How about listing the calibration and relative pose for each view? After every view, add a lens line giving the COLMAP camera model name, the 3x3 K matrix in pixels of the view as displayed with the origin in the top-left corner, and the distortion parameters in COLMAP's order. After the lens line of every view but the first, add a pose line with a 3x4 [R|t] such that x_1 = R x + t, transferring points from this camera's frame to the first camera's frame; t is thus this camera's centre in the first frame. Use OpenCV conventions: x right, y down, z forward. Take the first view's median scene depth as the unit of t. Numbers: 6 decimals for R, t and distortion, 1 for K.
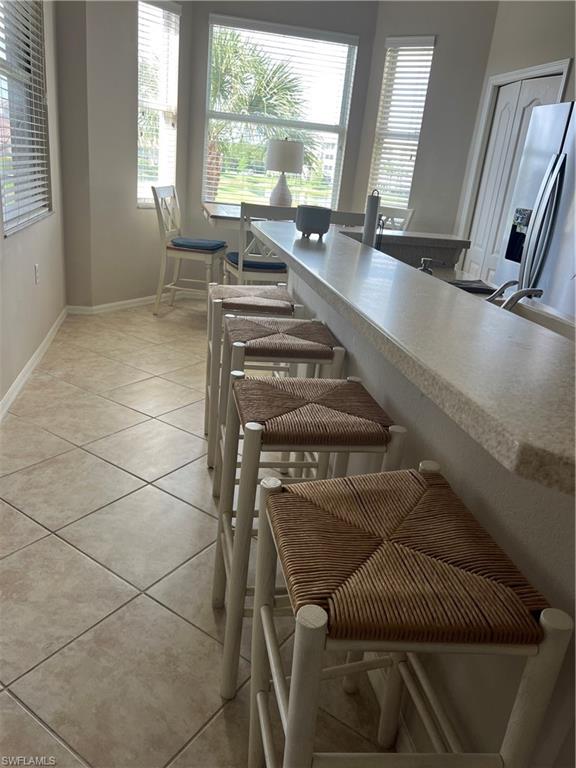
lens RADIAL K [[615.3, 0, 286.4], [0, 615.3, 381.2], [0, 0, 1]] dist [-0.008648, 0.017662]
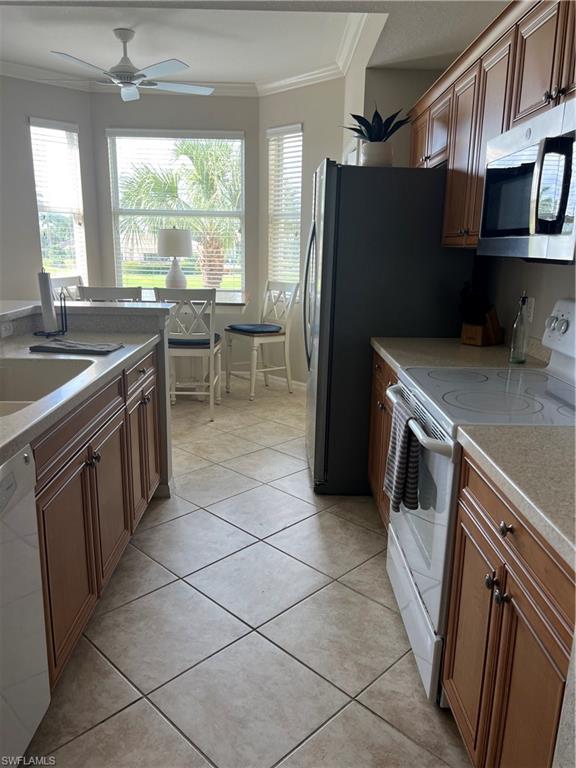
lens RADIAL K [[571.5, 0, 283.8], [0, 571.5, 383.4], [0, 0, 1]] dist [0.001071, -0.007445]
pose [[0.983011, -0.038419, -0.179479, 0.356330], [0.017001, 0.992703, -0.119381, 0.007330], [0.182756, 0.114302, 0.976491, 0.069494]]
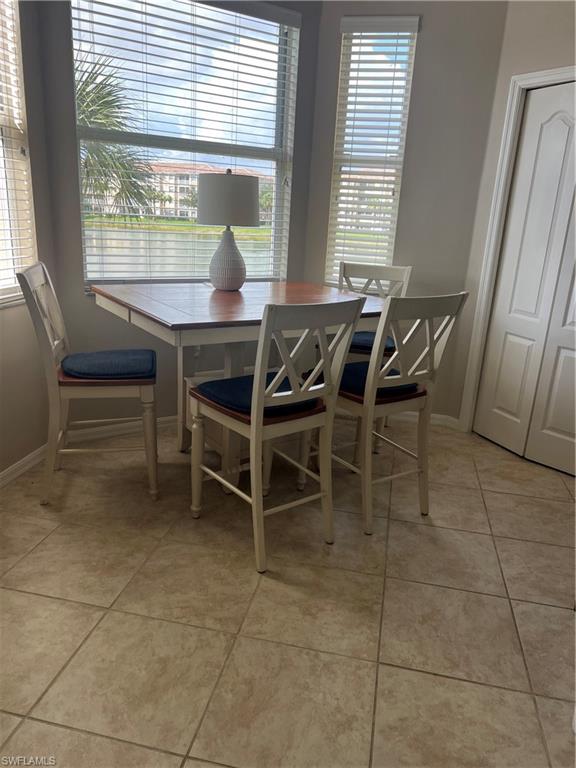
lens RADIAL K [[571.5, 0, 289.2], [0, 571.5, 388.3], [0, 0, 1]] dist [0.001071, -0.007445]
pose [[0.914155, -0.169702, 0.368134, -0.185705], [0.168623, 0.985046, 0.035358, -0.191123], [-0.368630, 0.029753, 0.929100, 0.454255]]
